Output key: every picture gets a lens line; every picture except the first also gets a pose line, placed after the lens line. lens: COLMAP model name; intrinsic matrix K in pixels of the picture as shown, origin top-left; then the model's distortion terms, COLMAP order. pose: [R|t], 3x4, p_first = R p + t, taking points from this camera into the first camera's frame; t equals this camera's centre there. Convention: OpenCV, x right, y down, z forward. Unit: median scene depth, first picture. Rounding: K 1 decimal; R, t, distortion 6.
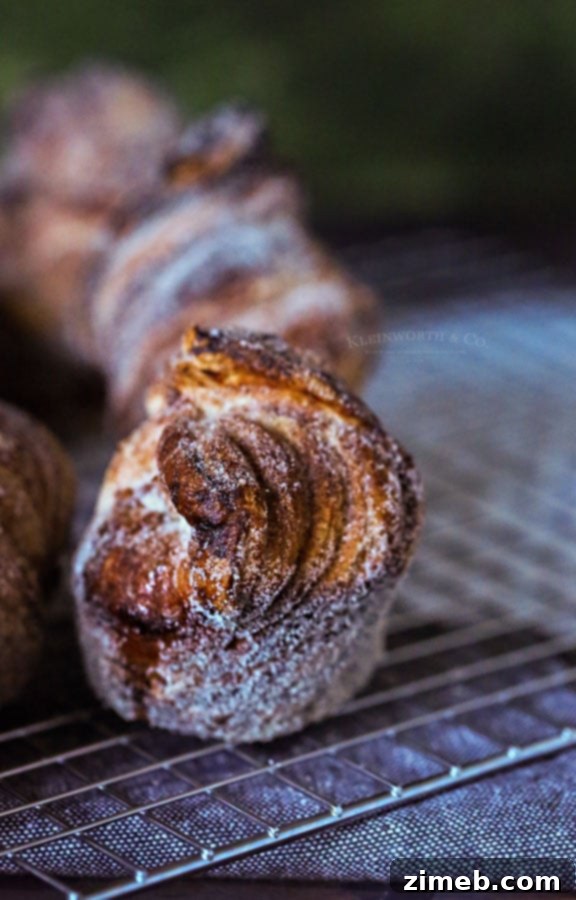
lens RADIAL K [[3375.6, 0, 287.1], [0, 3375.6, 452.3], [0, 0, 1]] dist [0.227226, 0.000000]
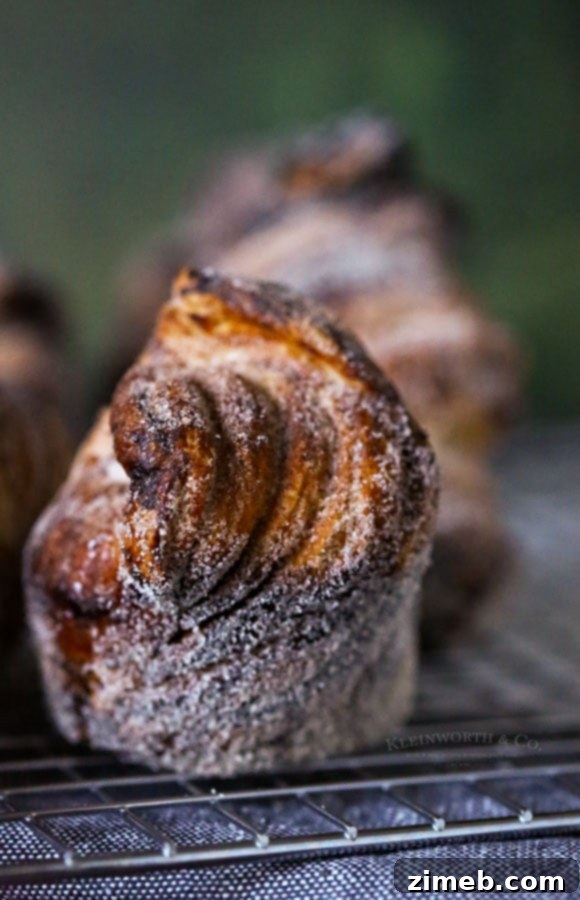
lens RADIAL K [[3375.6, 0, 294.5], [0, 3375.6, 450.6], [0, 0, 1]] dist [0.227226, 0.000000]
pose [[0.966087, 0.062127, -0.250631, 0.212460], [-0.108270, 0.978641, -0.174754, 0.152250], [0.234421, 0.195963, 0.952179, 0.224476]]
